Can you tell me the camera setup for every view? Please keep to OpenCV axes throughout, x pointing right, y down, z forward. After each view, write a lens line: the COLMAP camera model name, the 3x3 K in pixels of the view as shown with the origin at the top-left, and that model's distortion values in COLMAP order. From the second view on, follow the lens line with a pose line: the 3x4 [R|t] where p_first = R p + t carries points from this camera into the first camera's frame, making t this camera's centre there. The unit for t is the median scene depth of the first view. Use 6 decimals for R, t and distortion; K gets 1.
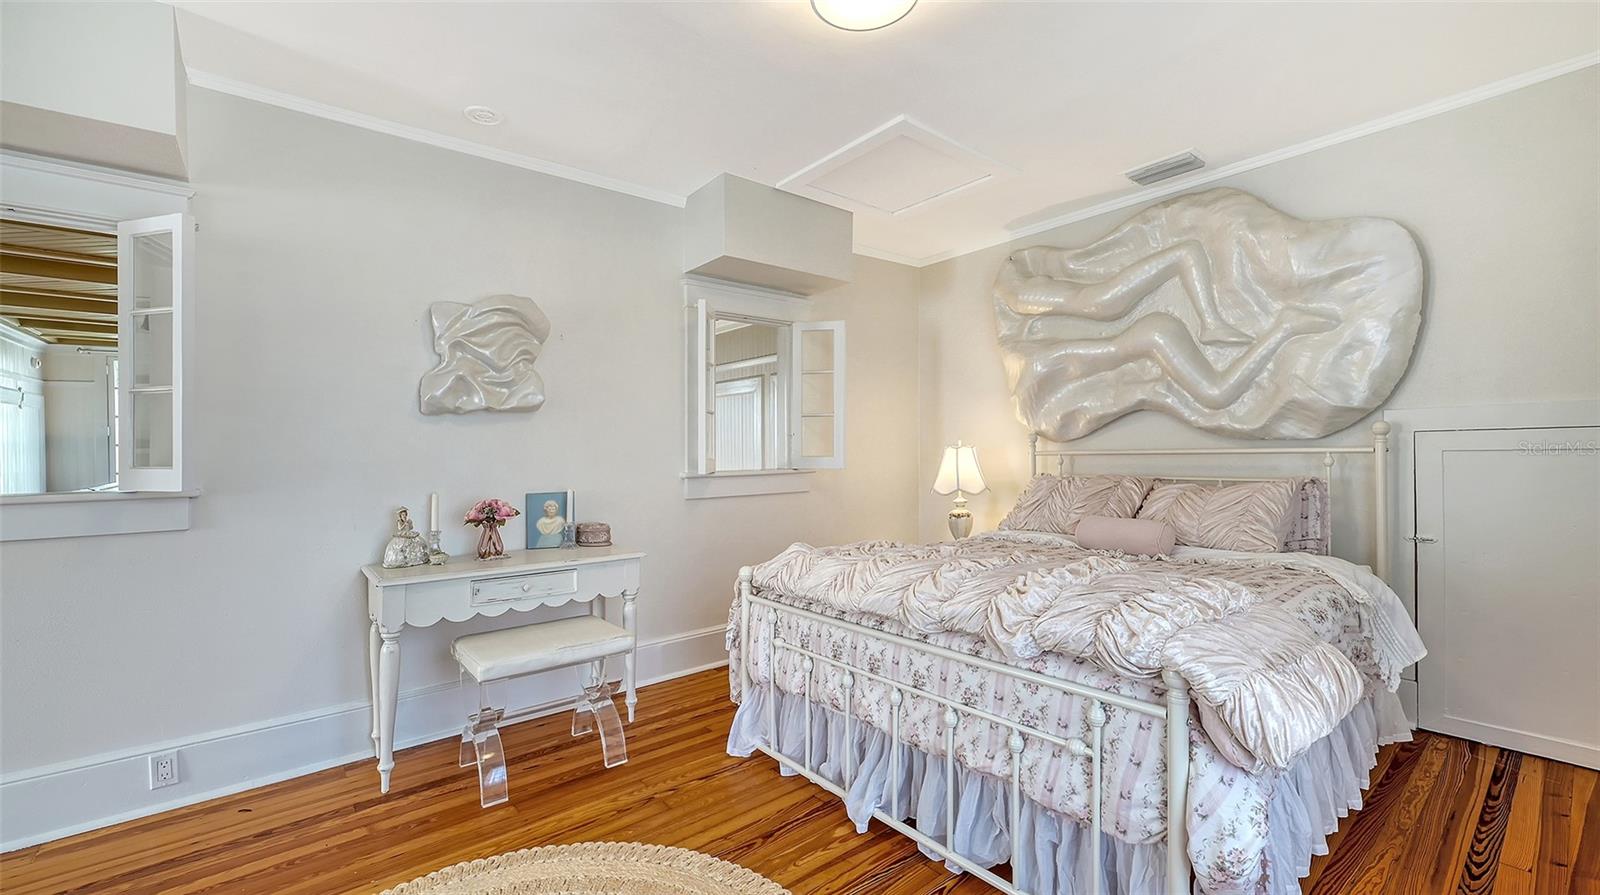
lens RADIAL K [[636.9, 0, 806.4], [0, 636.9, 455.5], [0, 0, 1]] dist [-0.004240, 0.000913]
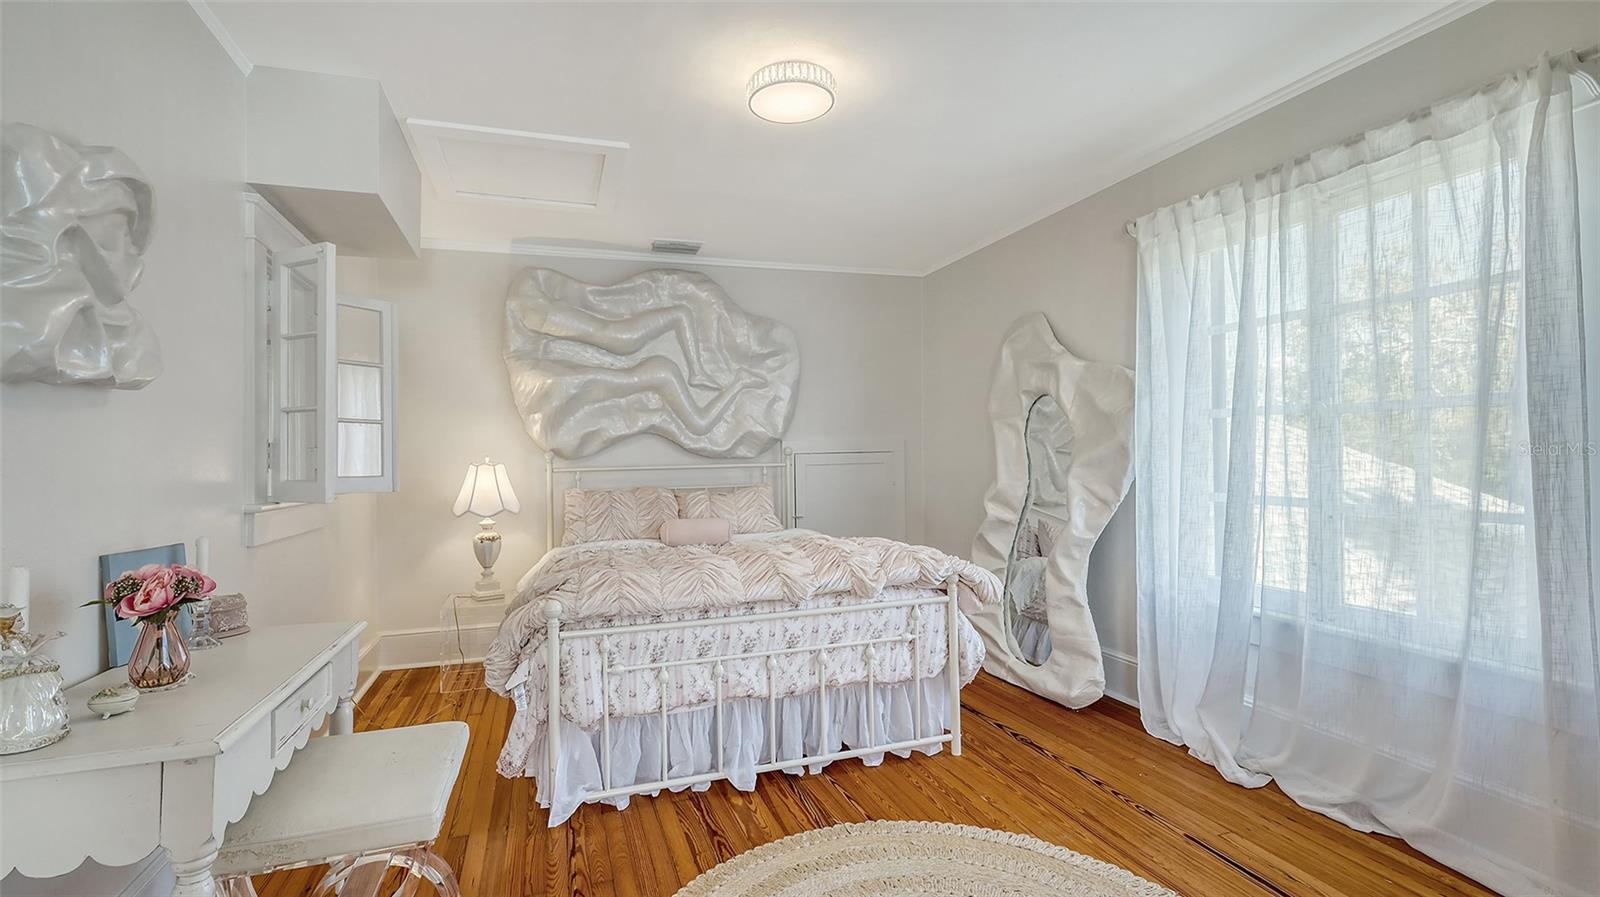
lens RADIAL K [[726.8, 0, 762.7], [0, 726.8, 465.9], [0, 0, 1]] dist [0.008536, -0.000793]
pose [[0.373673, -0.001762, 0.927559, -0.869116], [0.019313, 0.999796, -0.005881, 0.004002], [-0.927359, 0.020111, 0.373631, 0.357470]]
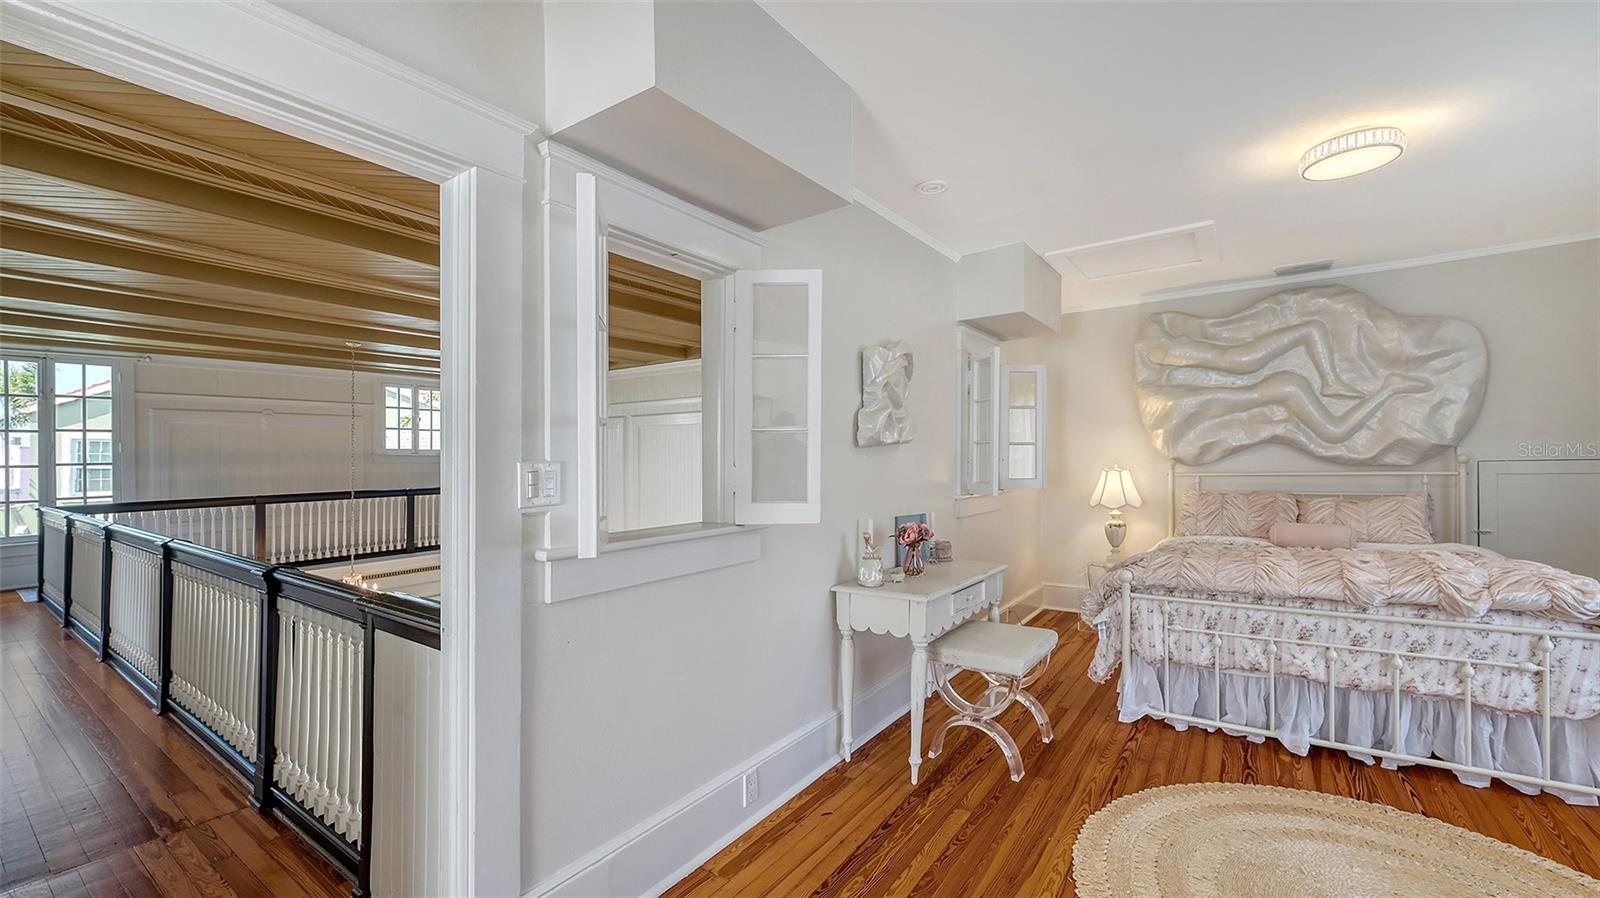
lens RADIAL K [[636.9, 0, 787.1], [0, 636.9, 464.2], [0, 0, 1]] dist [-0.004240, 0.000913]
pose [[0.966287, -0.004121, 0.257434, -1.028989], [0.005821, 0.999966, -0.005843, -0.031066], [-0.257401, 0.007145, 0.966278, -0.039362]]
